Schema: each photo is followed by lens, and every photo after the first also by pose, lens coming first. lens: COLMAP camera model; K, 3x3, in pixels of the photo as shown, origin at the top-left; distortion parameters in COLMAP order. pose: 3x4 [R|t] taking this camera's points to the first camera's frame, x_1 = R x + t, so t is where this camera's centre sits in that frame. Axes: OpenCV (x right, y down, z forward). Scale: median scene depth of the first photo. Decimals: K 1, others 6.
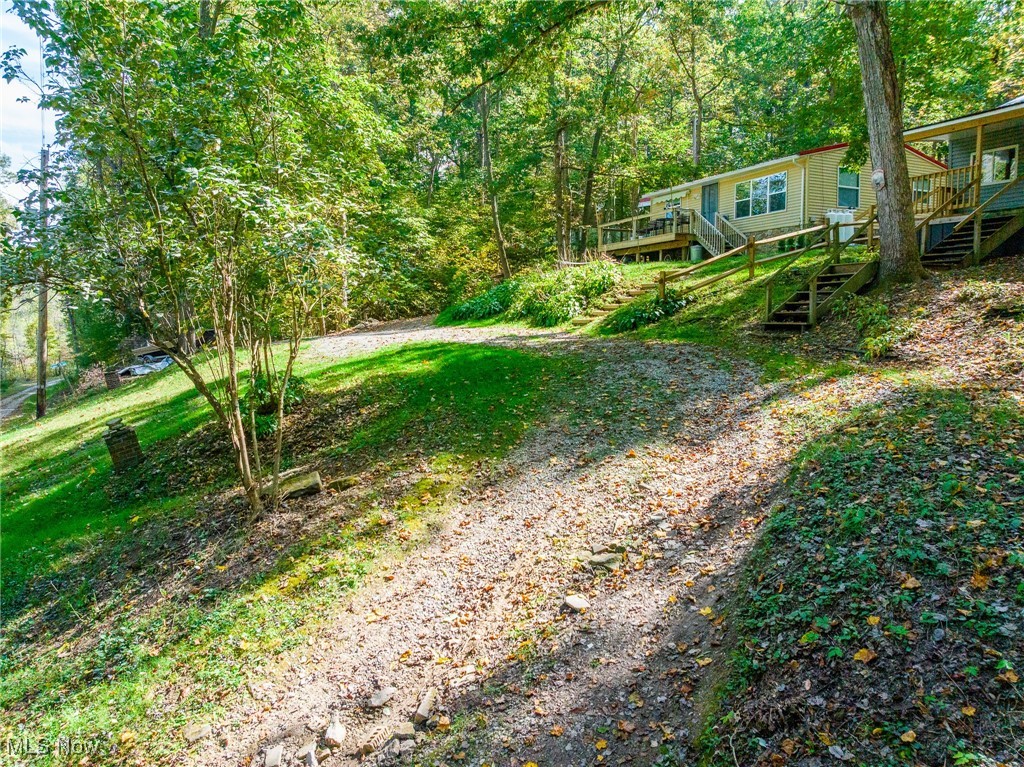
lens RADIAL K [[722.9, 0, 510.0], [0, 722.9, 385.4], [0, 0, 1]] dist [-0.048319, 0.015547]
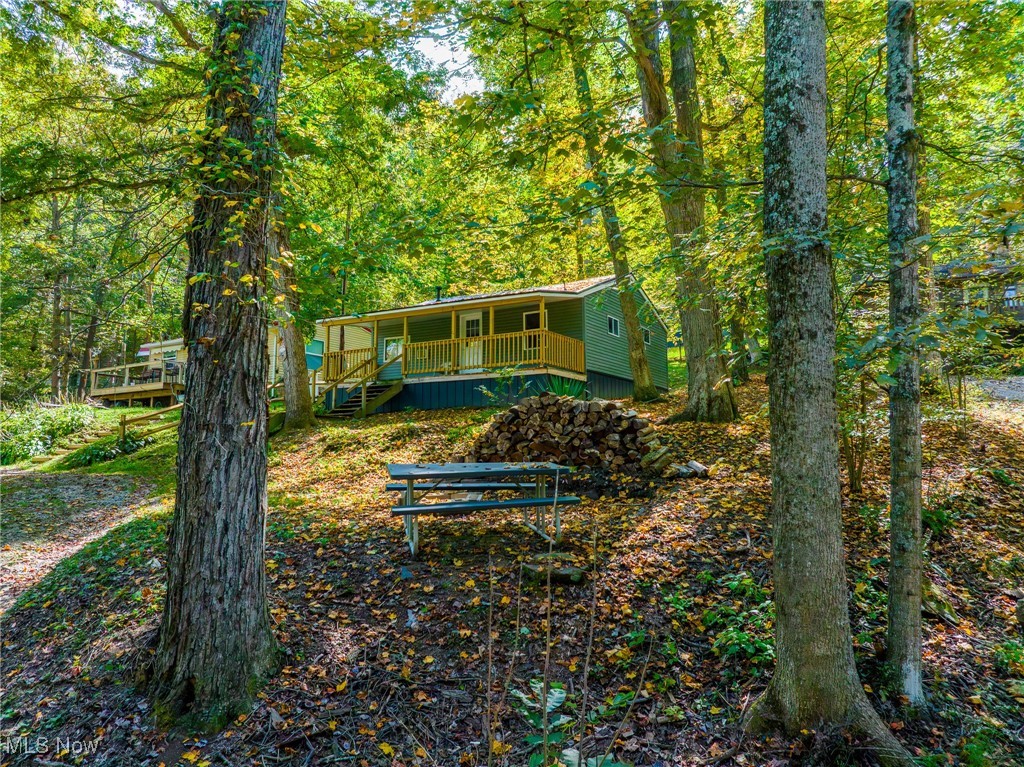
lens RADIAL K [[722.9, 0, 515.1], [0, 722.9, 383.7], [0, 0, 1]] dist [-0.048319, 0.015547]
pose [[0.820433, 0.065802, 0.567944, 0.067800], [0.055266, 0.979576, -0.193329, 0.038819], [-0.569066, 0.190001, 0.800040, -0.225083]]
